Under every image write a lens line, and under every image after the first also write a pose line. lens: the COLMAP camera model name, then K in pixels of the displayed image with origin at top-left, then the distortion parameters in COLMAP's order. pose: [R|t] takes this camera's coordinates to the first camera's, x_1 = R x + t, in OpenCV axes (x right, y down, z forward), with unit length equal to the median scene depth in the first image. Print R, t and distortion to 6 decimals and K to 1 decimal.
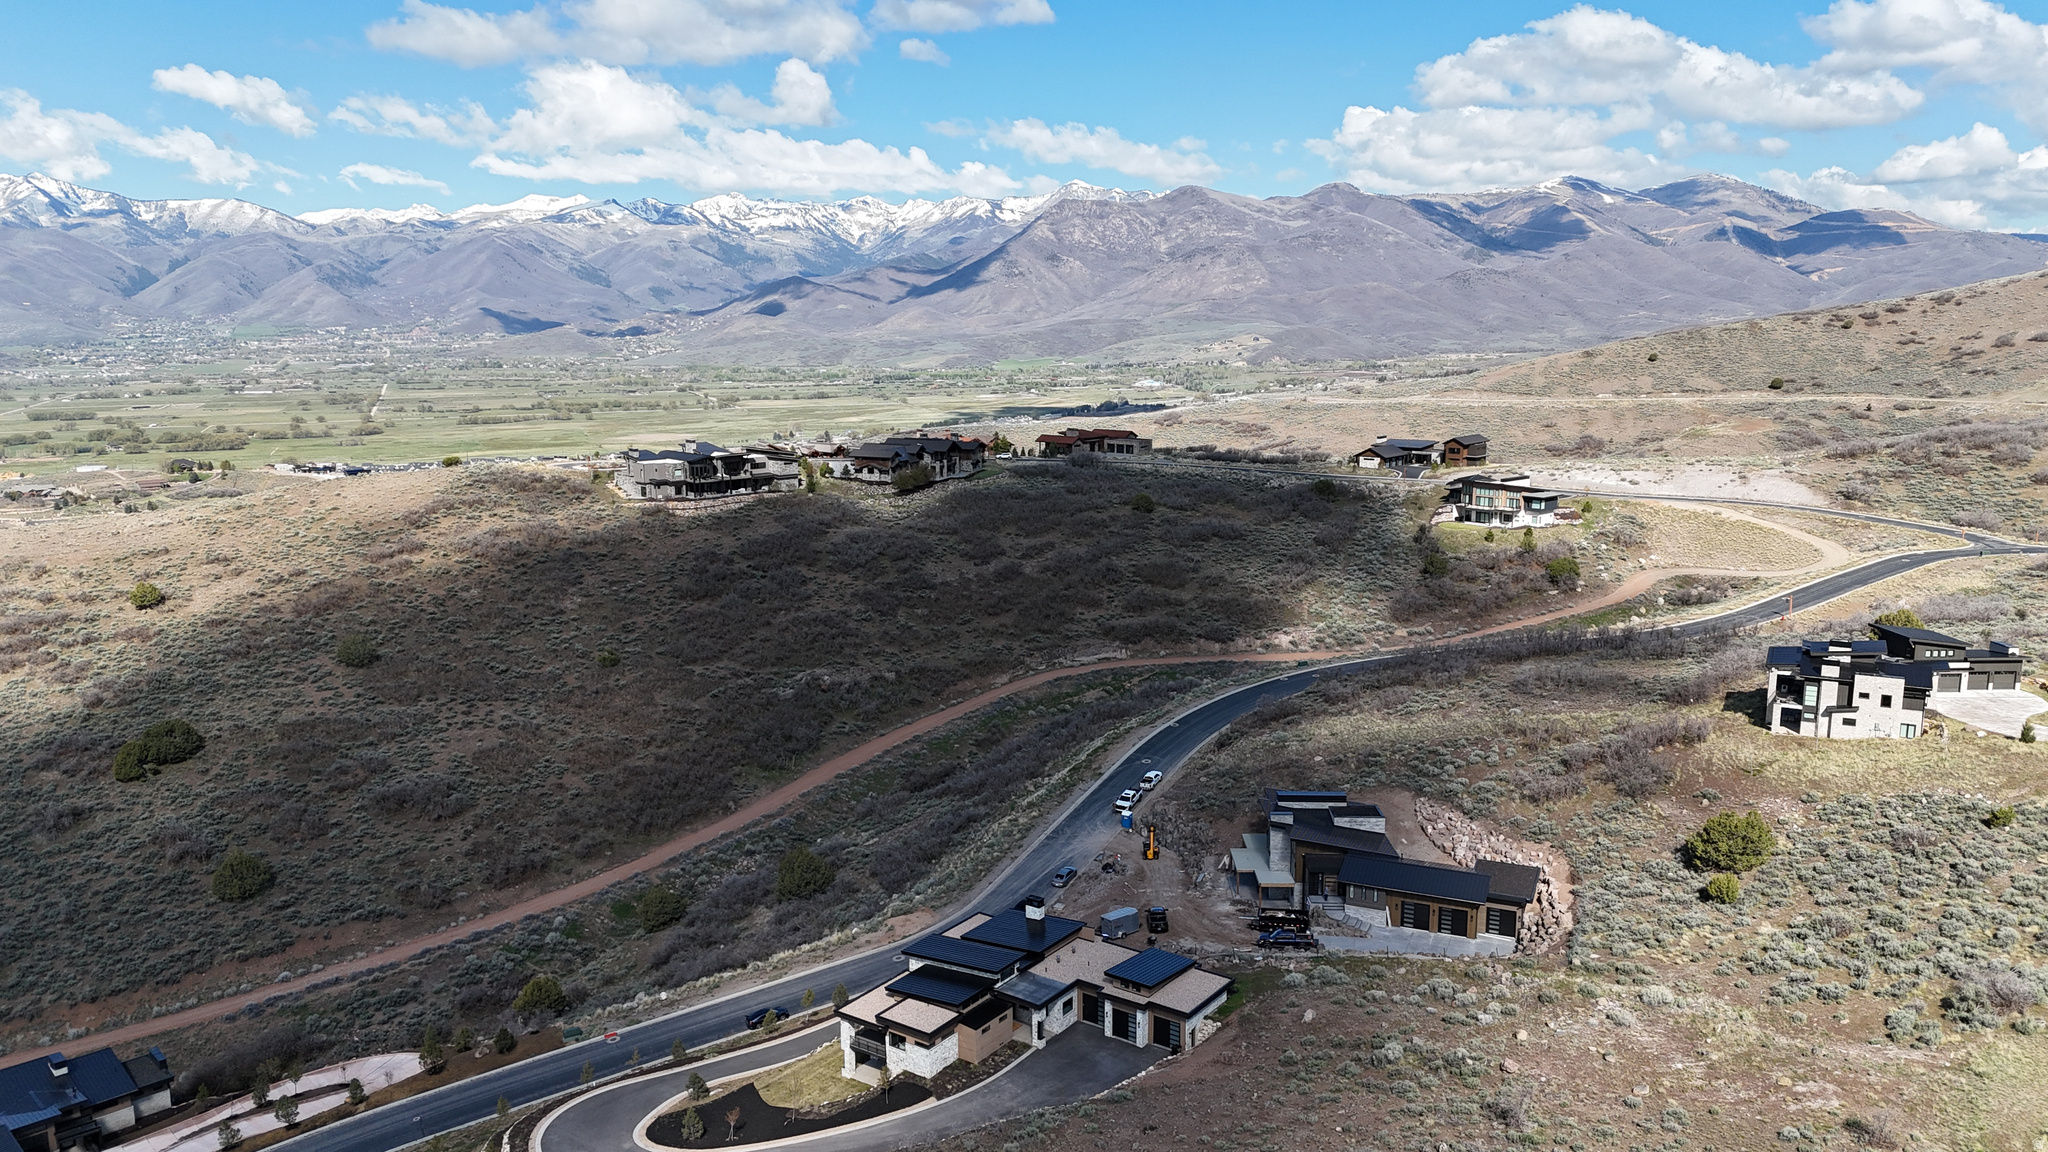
lens RADIAL K [[1495.3, 0, 1026.6], [0, 1495.3, 587.1], [0, 0, 1]] dist [0.090465, -0.096722]
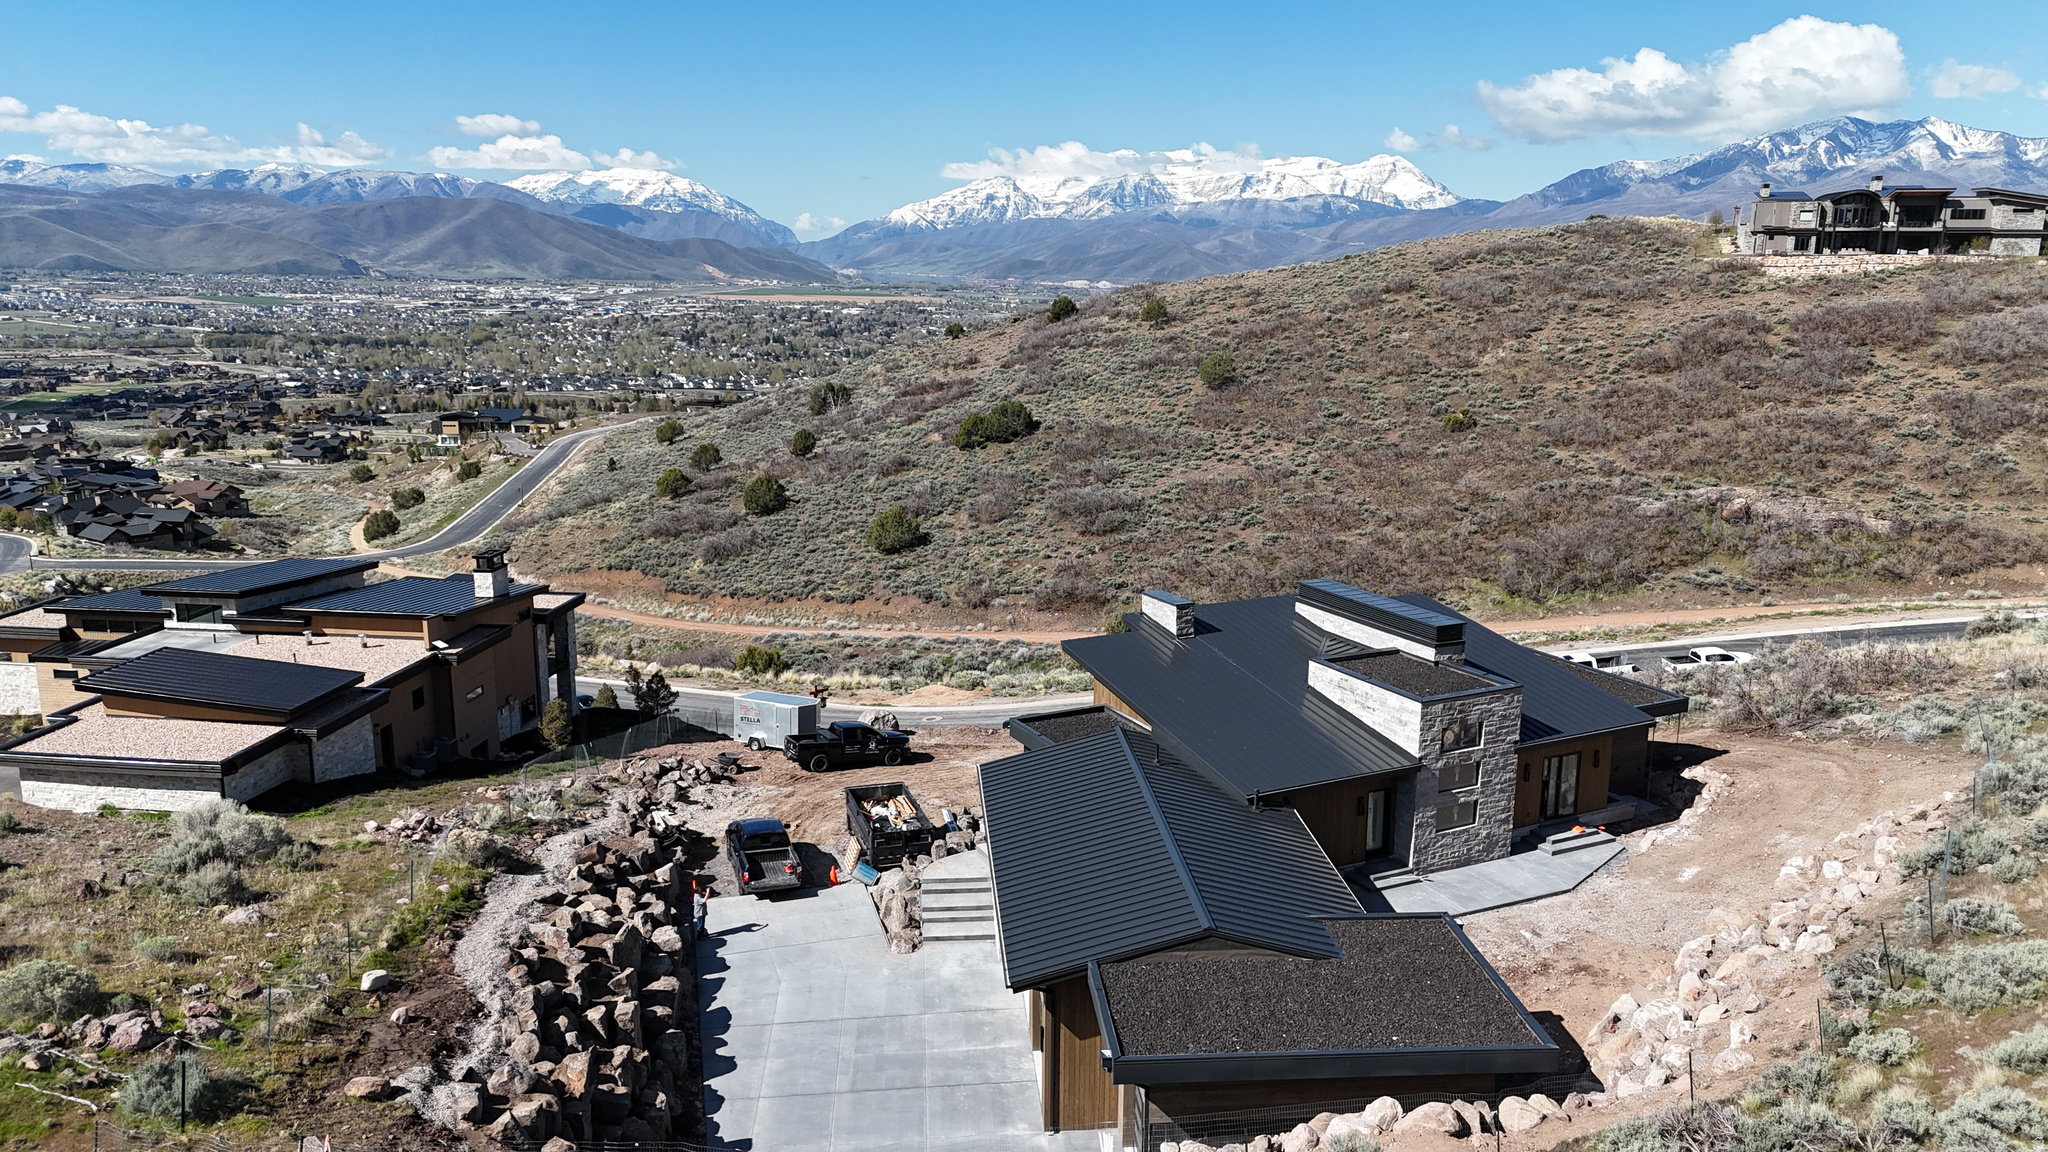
lens RADIAL K [[1498.4, 0, 1026.8], [0, 1498.4, 577.3], [0, 0, 1]] dist [0.088057, -0.085906]
pose [[0.466844, 0.197260, -0.862059, 0.170390], [-0.175404, 0.976092, 0.128364, 0.041385], [0.866770, 0.091283, 0.490283, 0.308122]]
